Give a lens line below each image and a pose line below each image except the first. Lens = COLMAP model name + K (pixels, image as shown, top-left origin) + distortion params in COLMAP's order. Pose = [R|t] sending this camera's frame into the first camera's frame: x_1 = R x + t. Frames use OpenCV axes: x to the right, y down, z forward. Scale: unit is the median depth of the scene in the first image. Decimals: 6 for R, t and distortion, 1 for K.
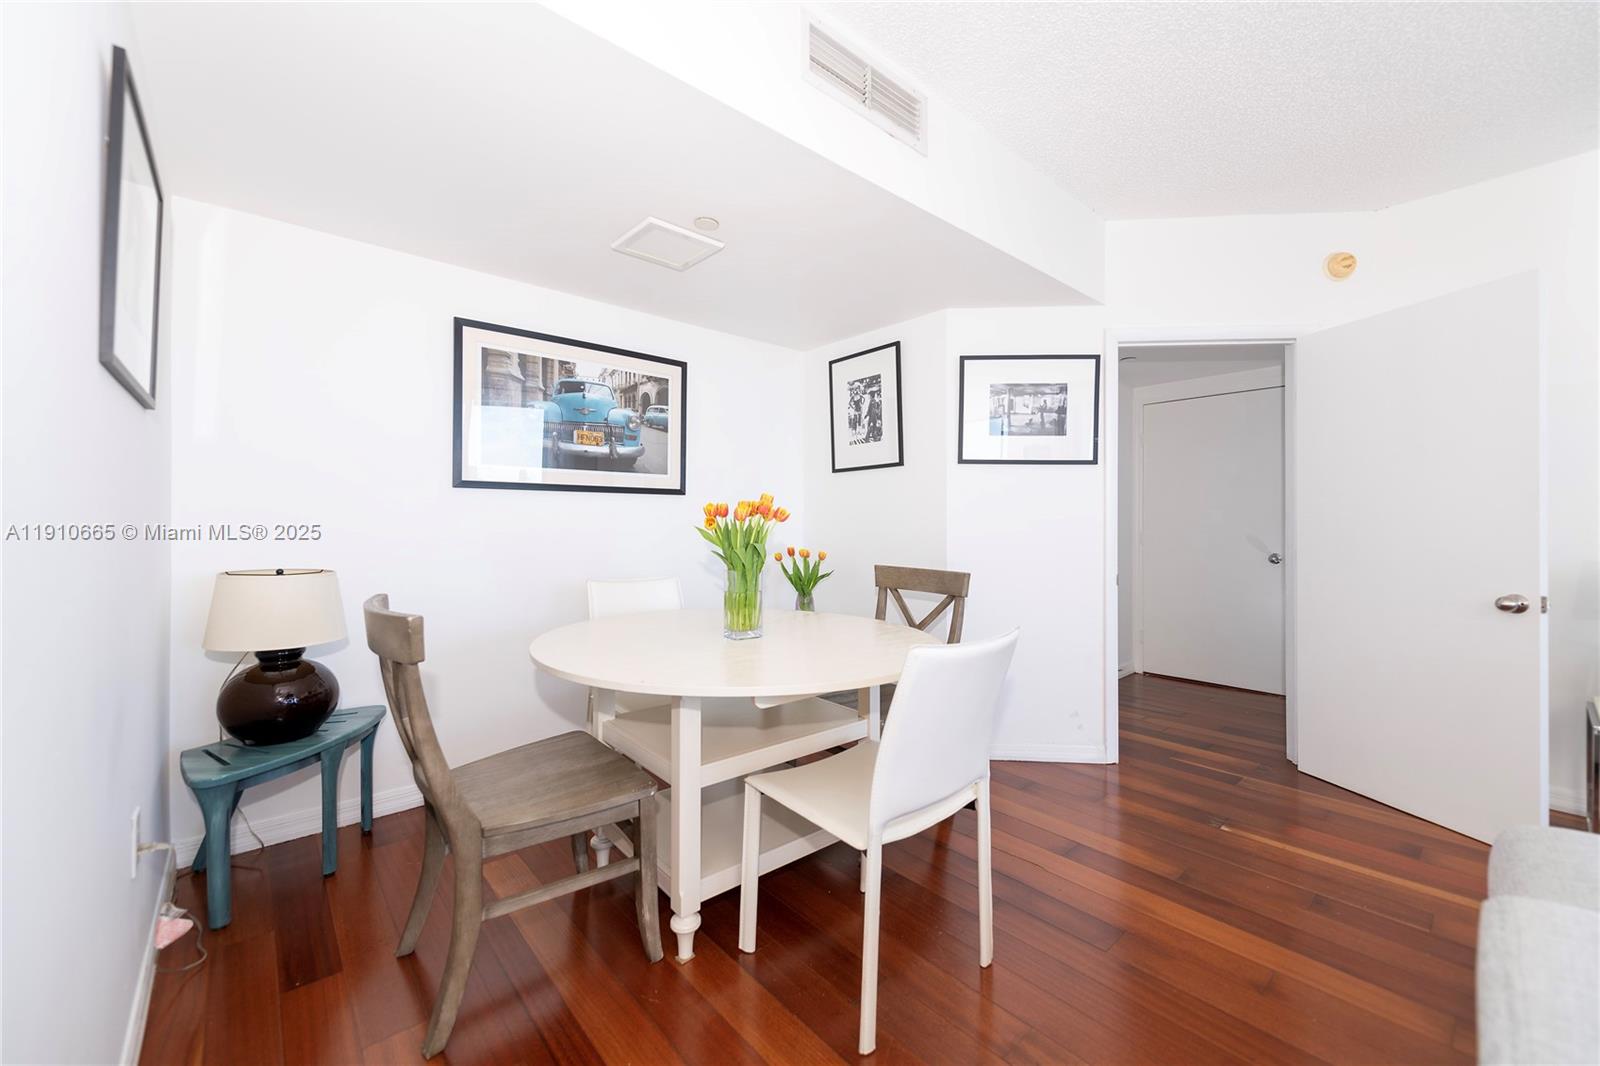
lens RADIAL K [[627.9, 0, 807.0], [0, 627.9, 511.2], [0, 0, 1]] dist [-0.000482, -0.000121]
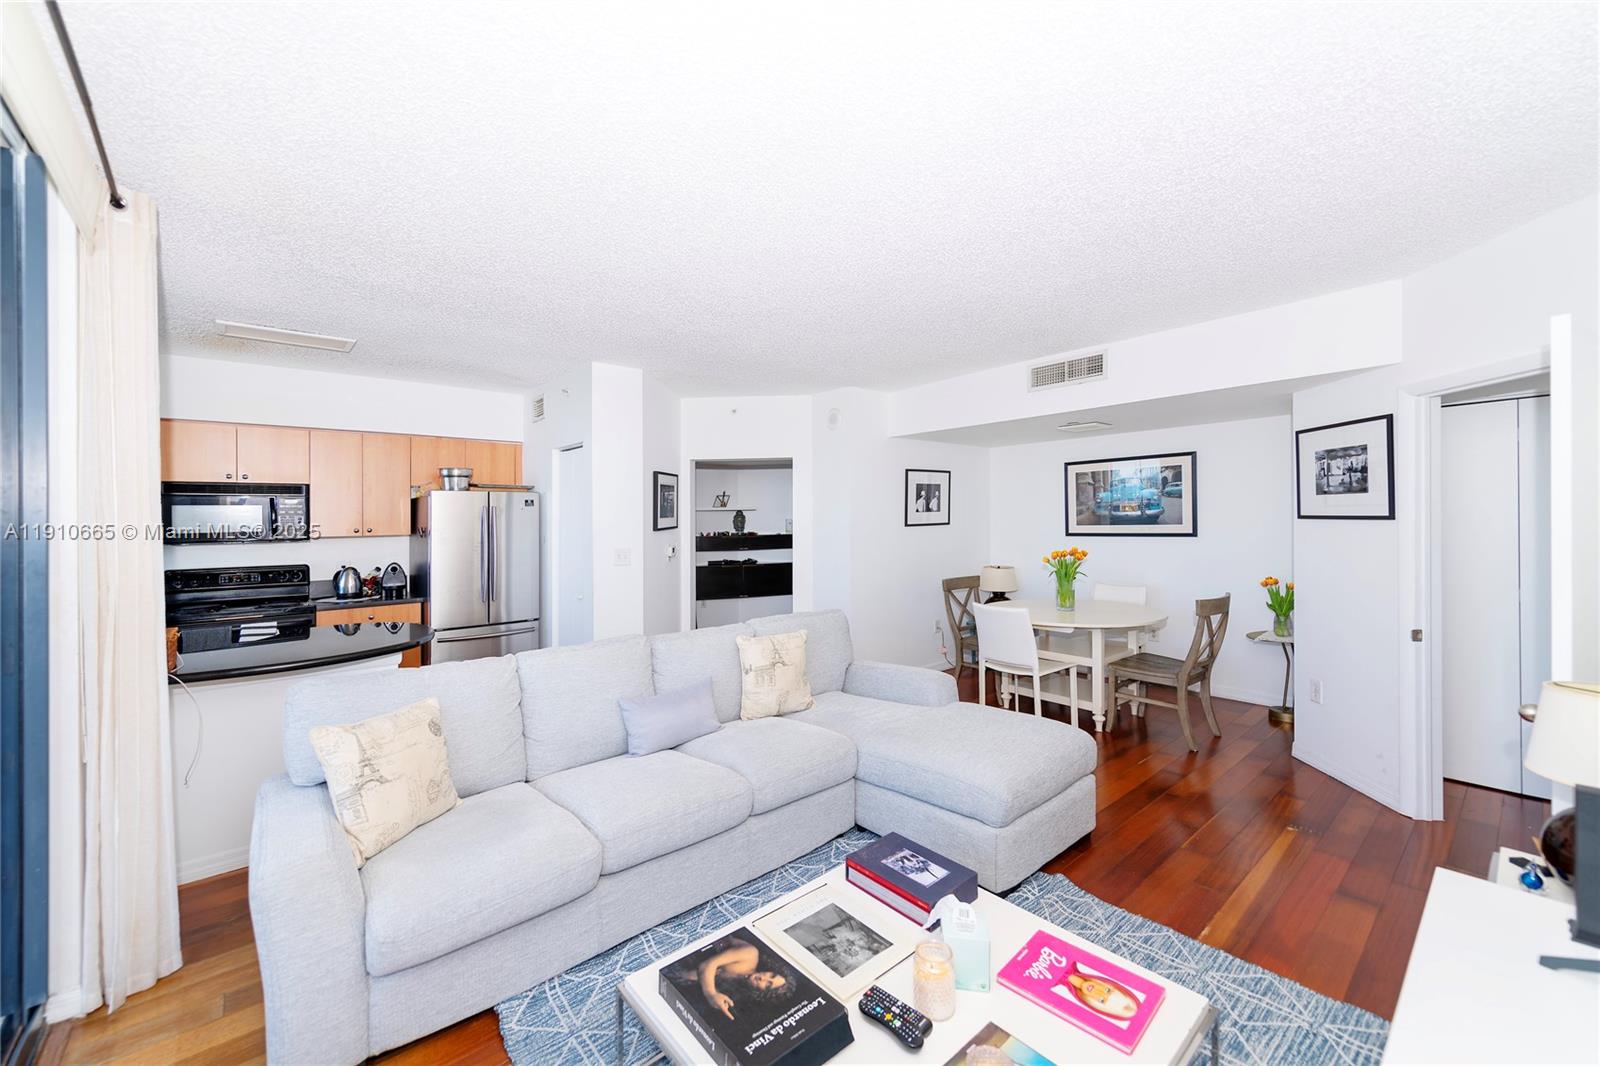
lens RADIAL K [[627.9, 0, 797.6], [0, 627.9, 521.3], [0, 0, 1]] dist [-0.000482, -0.000121]
pose [[-0.020442, -0.001720, -0.999790, 1.506692], [0.042247, 0.999104, -0.002582, -0.109317], [0.998898, -0.042291, -0.020351, 0.038612]]
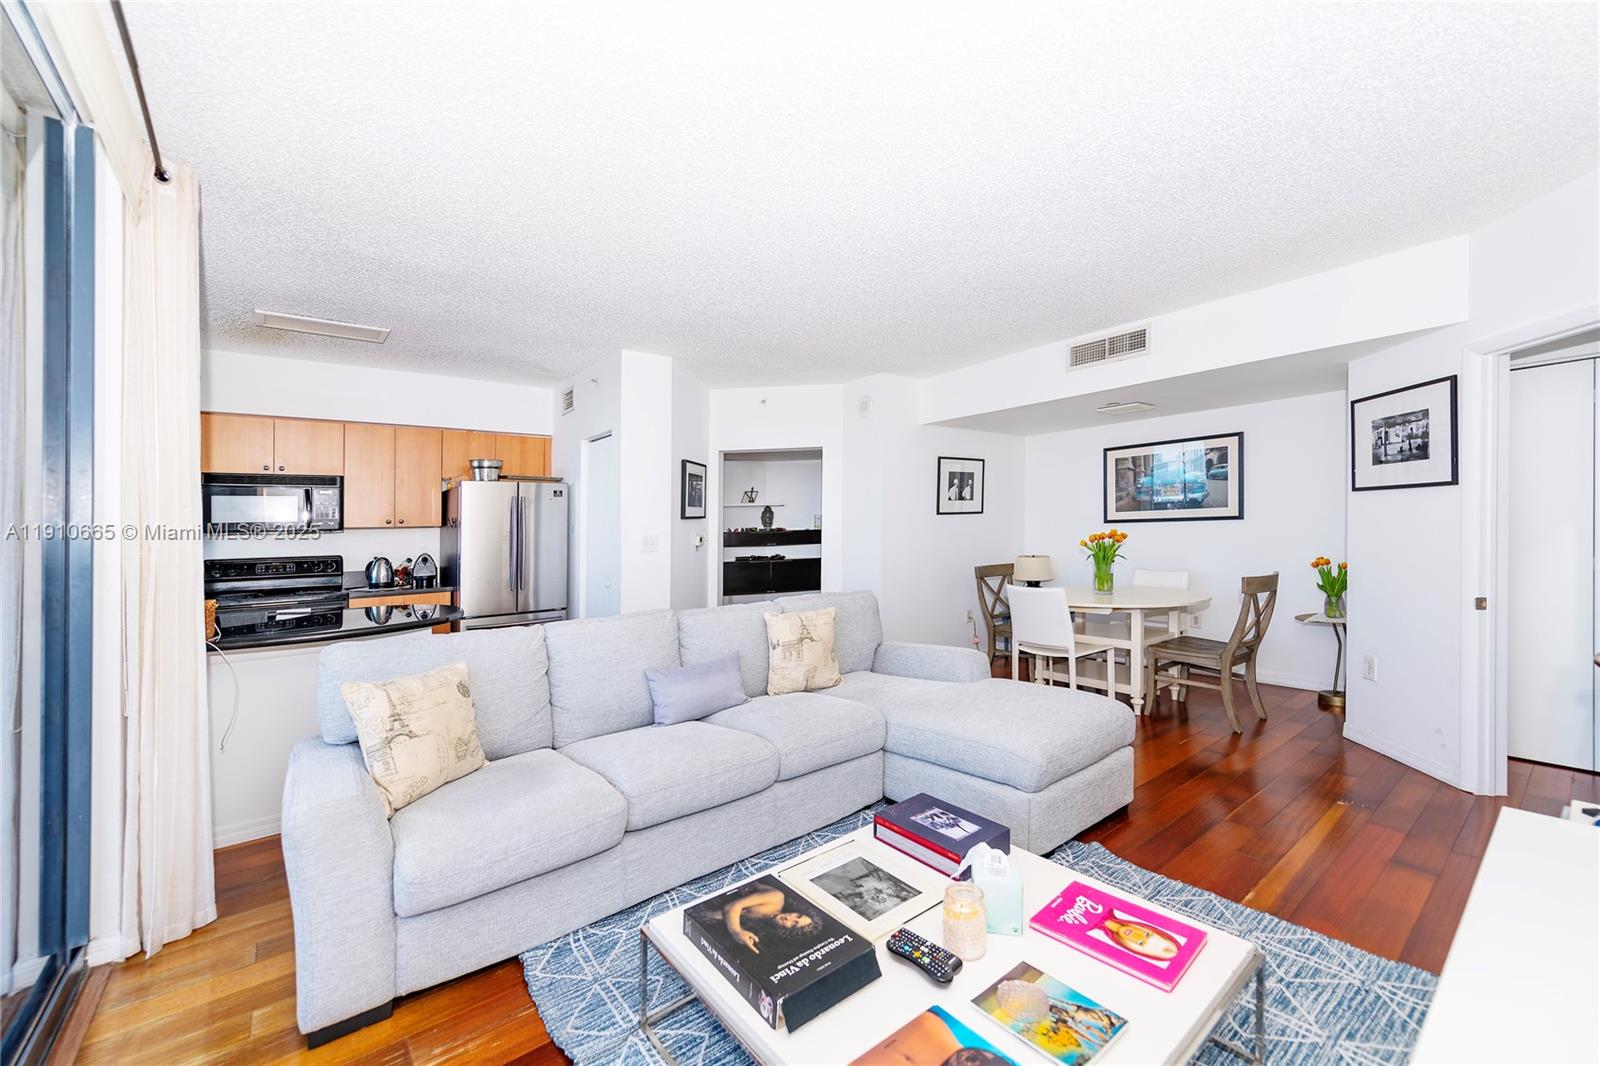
lens RADIAL K [[637.1, 0, 804.4], [0, 637.1, 530.3], [0, 0, 1]] dist [0.000668, -0.000482]
pose [[-0.054621, 0.000053, -0.998507, 1.503361], [0.030947, 0.999520, -0.001640, -0.033526], [0.998027, -0.030990, -0.054596, 0.033178]]
